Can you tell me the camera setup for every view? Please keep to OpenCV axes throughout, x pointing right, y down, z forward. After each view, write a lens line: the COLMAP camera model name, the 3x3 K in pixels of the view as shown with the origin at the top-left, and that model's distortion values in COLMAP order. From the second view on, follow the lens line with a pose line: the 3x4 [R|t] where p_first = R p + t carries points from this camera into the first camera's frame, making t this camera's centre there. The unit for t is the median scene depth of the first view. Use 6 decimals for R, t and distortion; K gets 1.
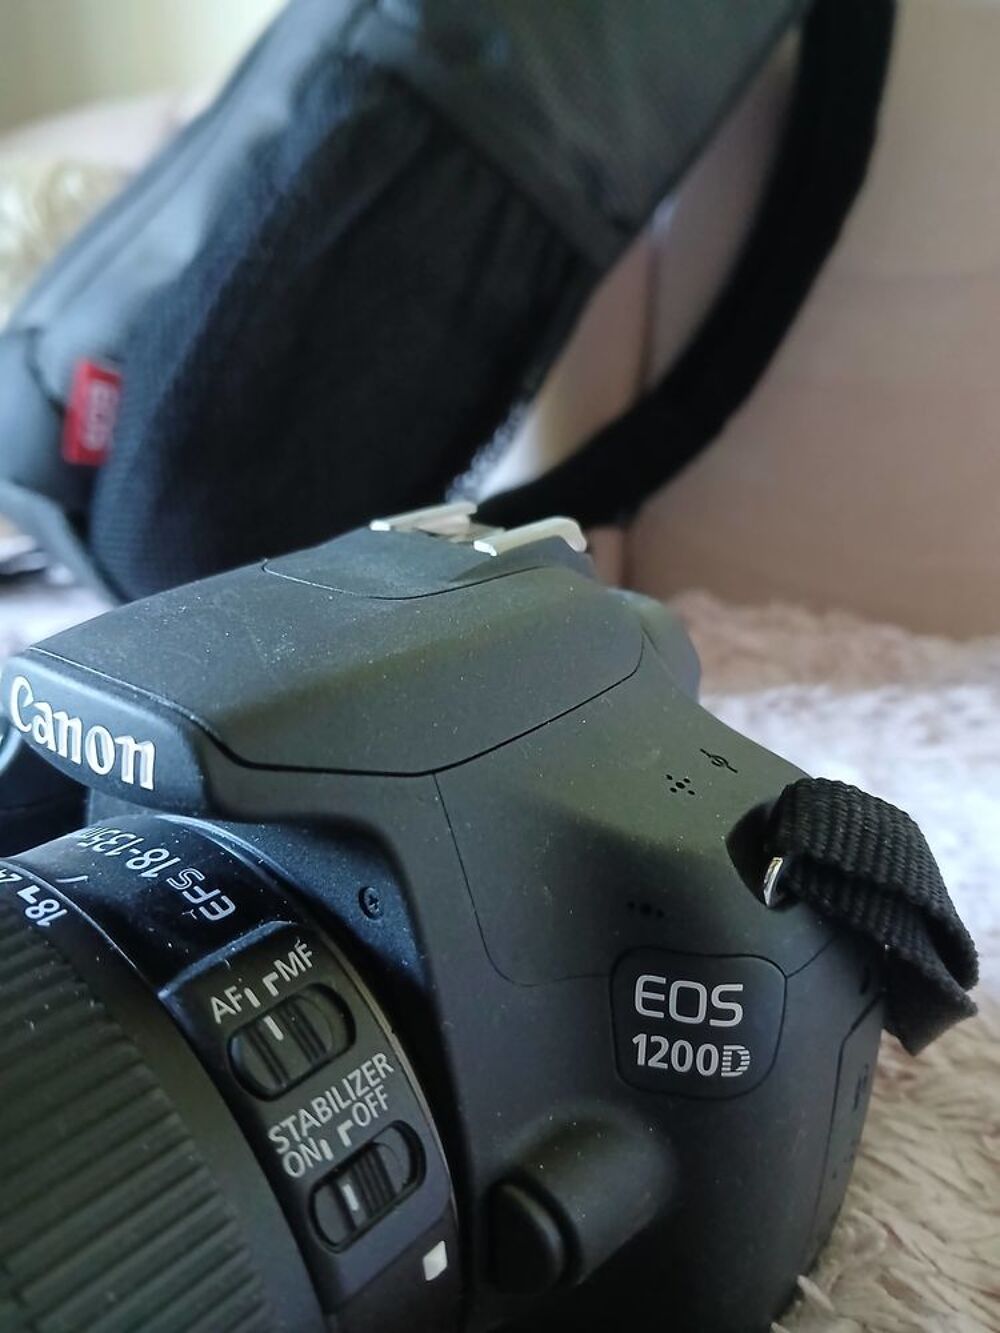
lens RADIAL K [[1109.7, 0, 500.0], [0, 1109.7, 666.5], [0, 0, 1]] dist [0.066266, -0.295603]
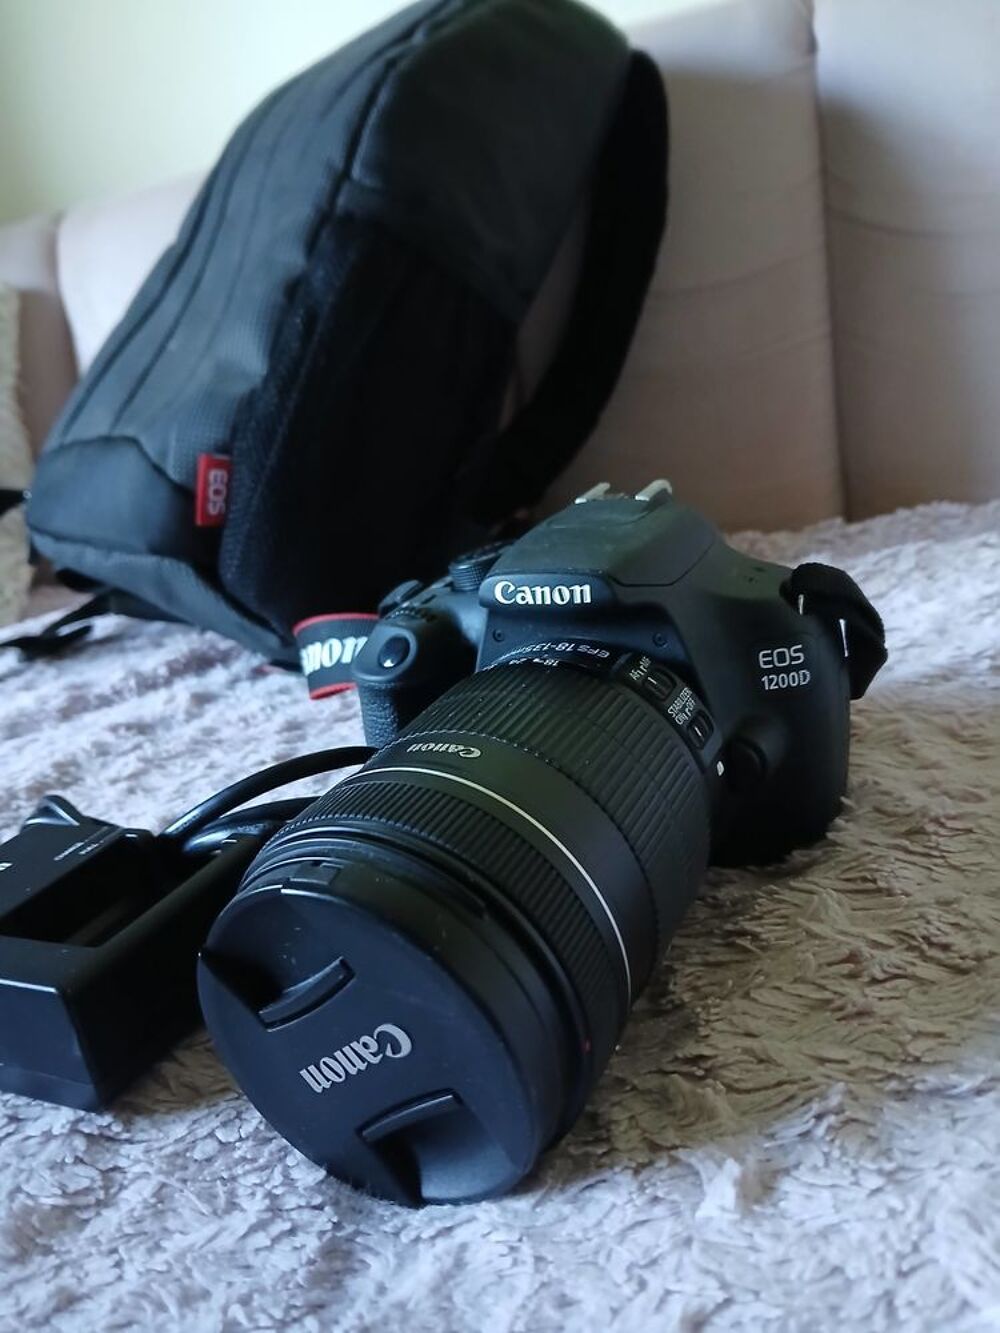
lens RADIAL K [[1109.7, 0, 500.0], [0, 1109.7, 666.5], [0, 0, 1]] dist [0.066266, -0.295603]
pose [[0.963248, -0.216212, 0.159390, -0.825160], [0.216596, 0.976143, 0.015173, 0.146580], [-0.158868, 0.019908, 0.987099, -1.331001]]
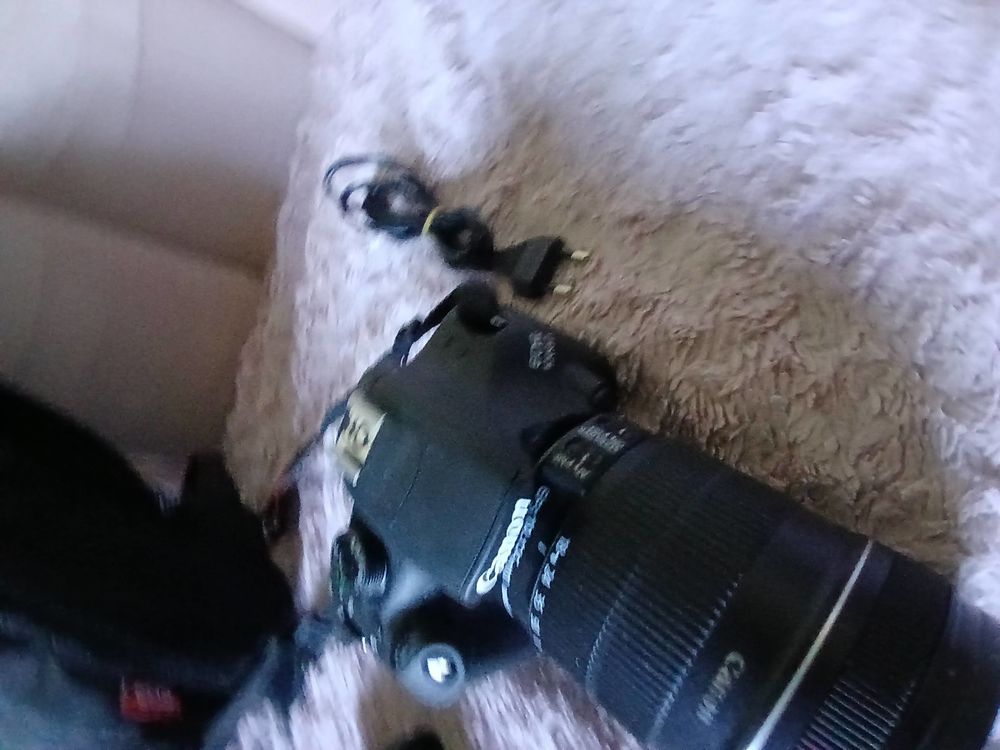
lens RADIAL K [[501.0, 0, 500.0], [0, 501.0, 375.0], [0, 0, 1]] dist [-0.001540, -0.000076]
pose [[-0.114321, -0.947345, 0.299114, -0.324250], [0.833827, 0.072177, 0.547286, -0.584676], [-0.540058, 0.311976, 0.781671, -0.059877]]
